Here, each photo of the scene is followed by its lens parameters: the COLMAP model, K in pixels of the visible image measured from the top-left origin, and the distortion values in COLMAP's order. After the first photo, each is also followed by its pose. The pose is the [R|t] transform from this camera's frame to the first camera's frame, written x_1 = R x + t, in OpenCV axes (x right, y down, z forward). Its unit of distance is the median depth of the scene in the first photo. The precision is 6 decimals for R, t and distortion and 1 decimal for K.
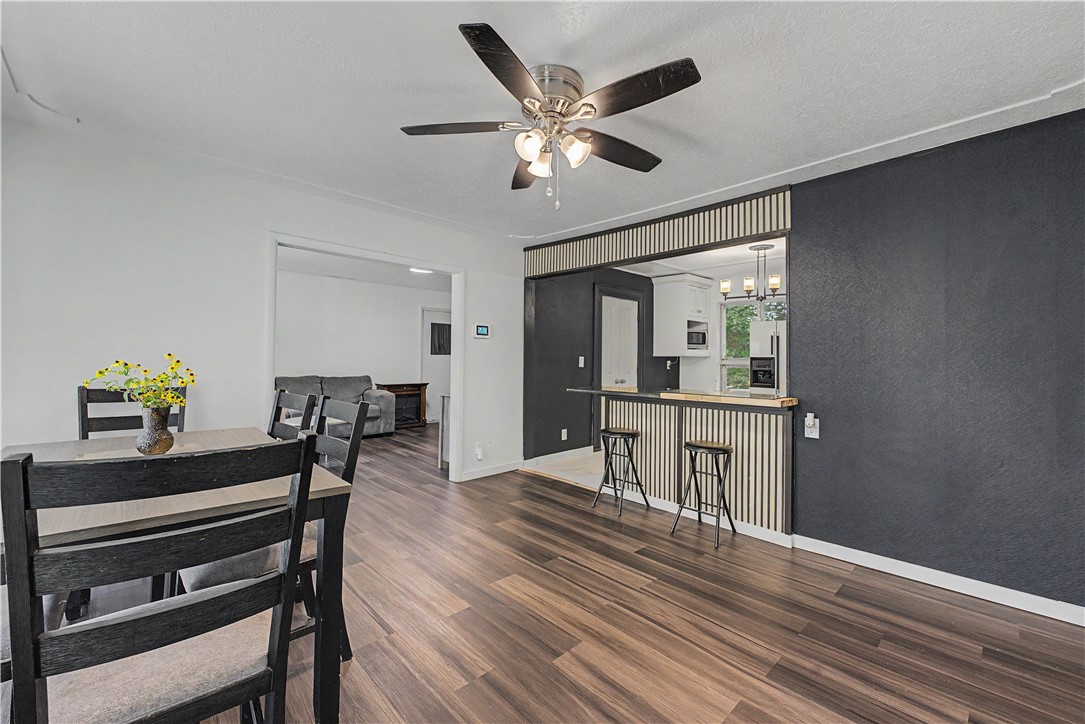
lens RADIAL K [[446.8, 0, 544.0], [0, 446.8, 352.4], [0, 0, 1]] dist [0.002757, 0.000749]
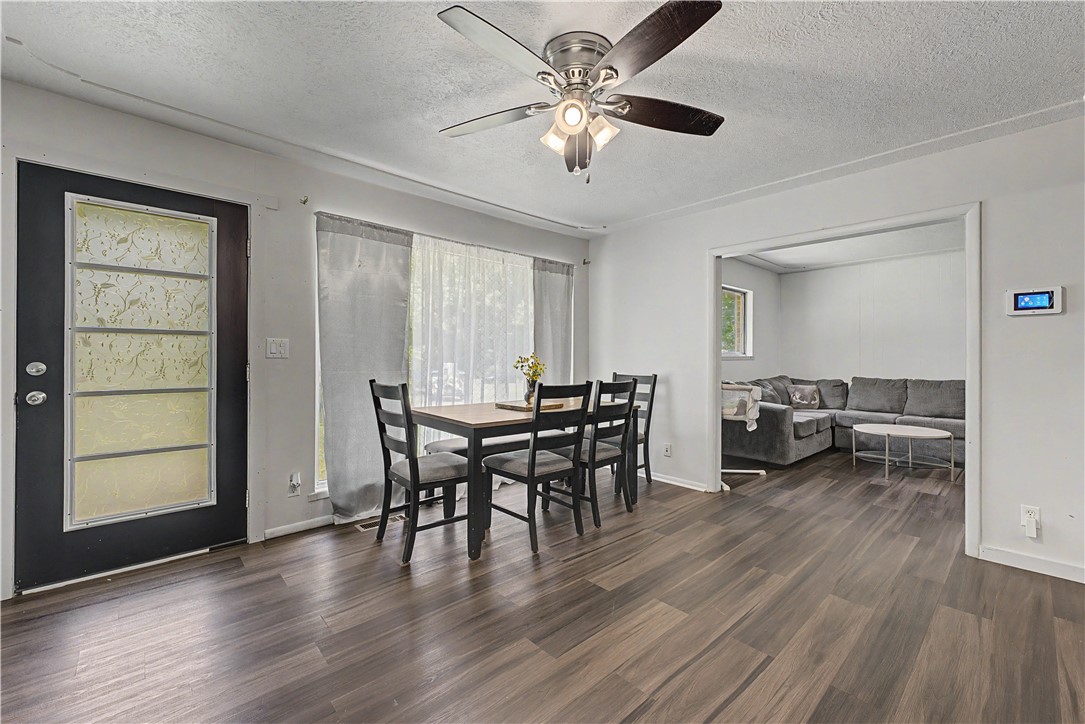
lens RADIAL K [[446.8, 0, 547.4], [0, 446.8, 355.5], [0, 0, 1]] dist [0.002757, 0.000749]
pose [[-0.022282, -0.014754, -0.999643, 0.331281], [0.011476, 0.999821, -0.015012, 0.014644], [0.999686, -0.011806, -0.022109, 0.333938]]
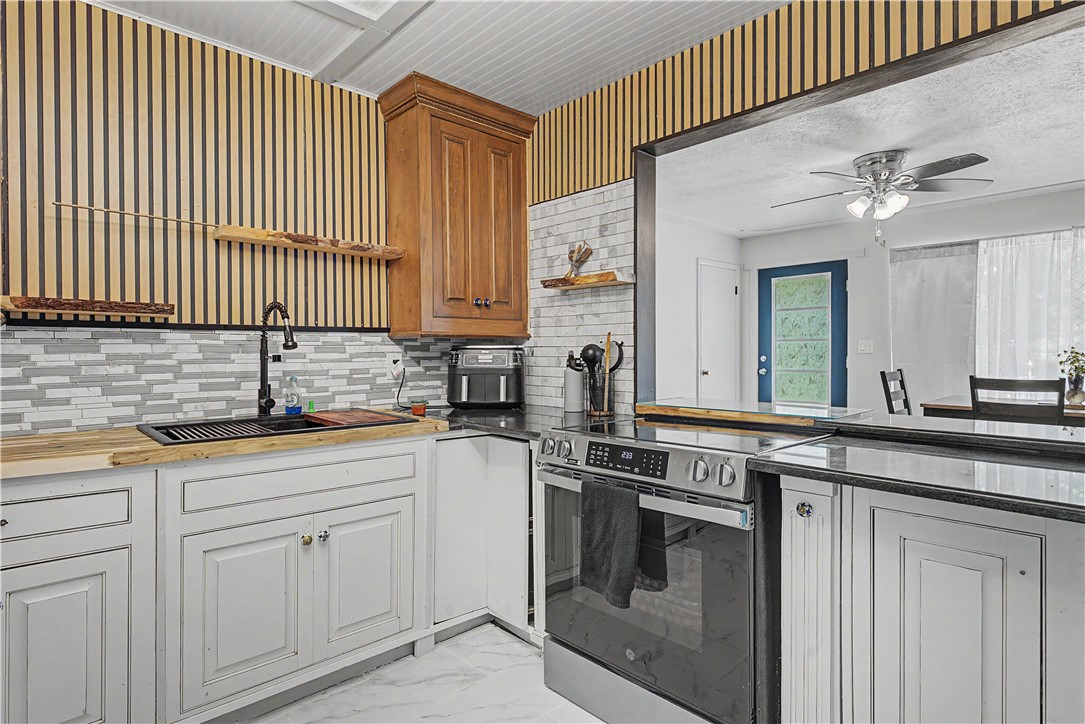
lens RADIAL K [[577.8, 0, 533.8], [0, 577.8, 359.2], [0, 0, 1]] dist [0.003723, 0.000401]
pose [[-0.999775, -0.004321, 0.020752, 0.382011], [-0.004384, 0.999986, -0.002988, 0.021540], [-0.020739, -0.003078, -0.999780, 1.018571]]
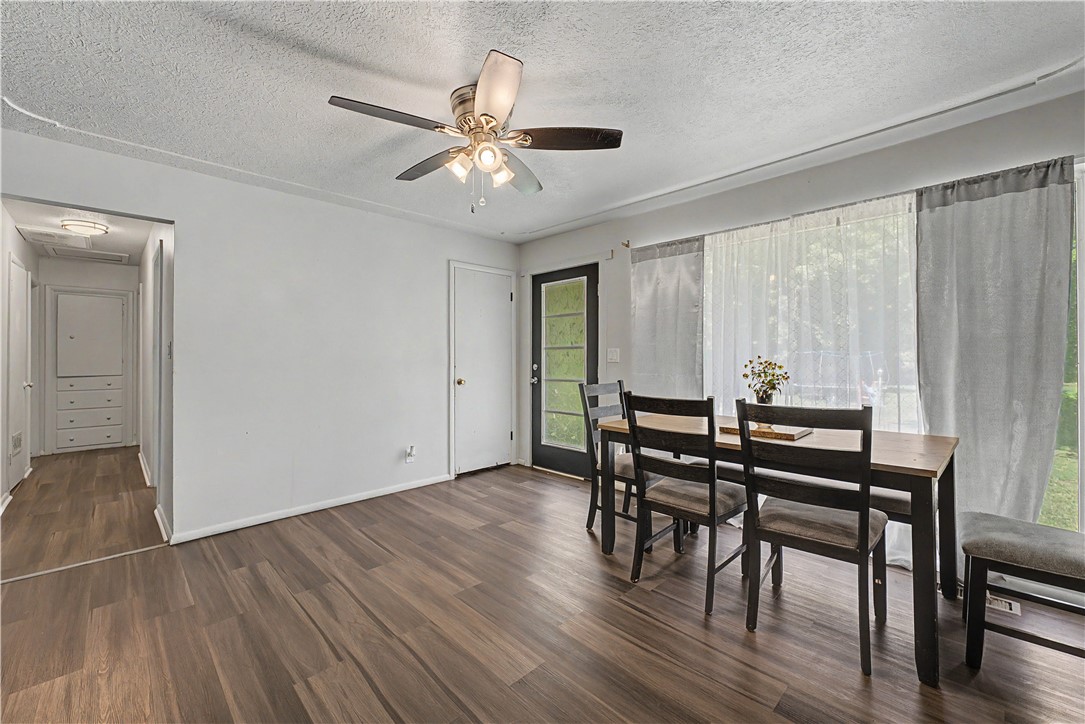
lens RADIAL K [[446.8, 0, 546.5], [0, 446.8, 353.4], [0, 0, 1]] dist [0.002757, 0.000749]
pose [[-0.999909, -0.005982, -0.012117, -0.047310], [-0.005661, 0.999637, -0.026324, 0.011607], [0.012270, -0.026253, -0.999580, 0.727599]]
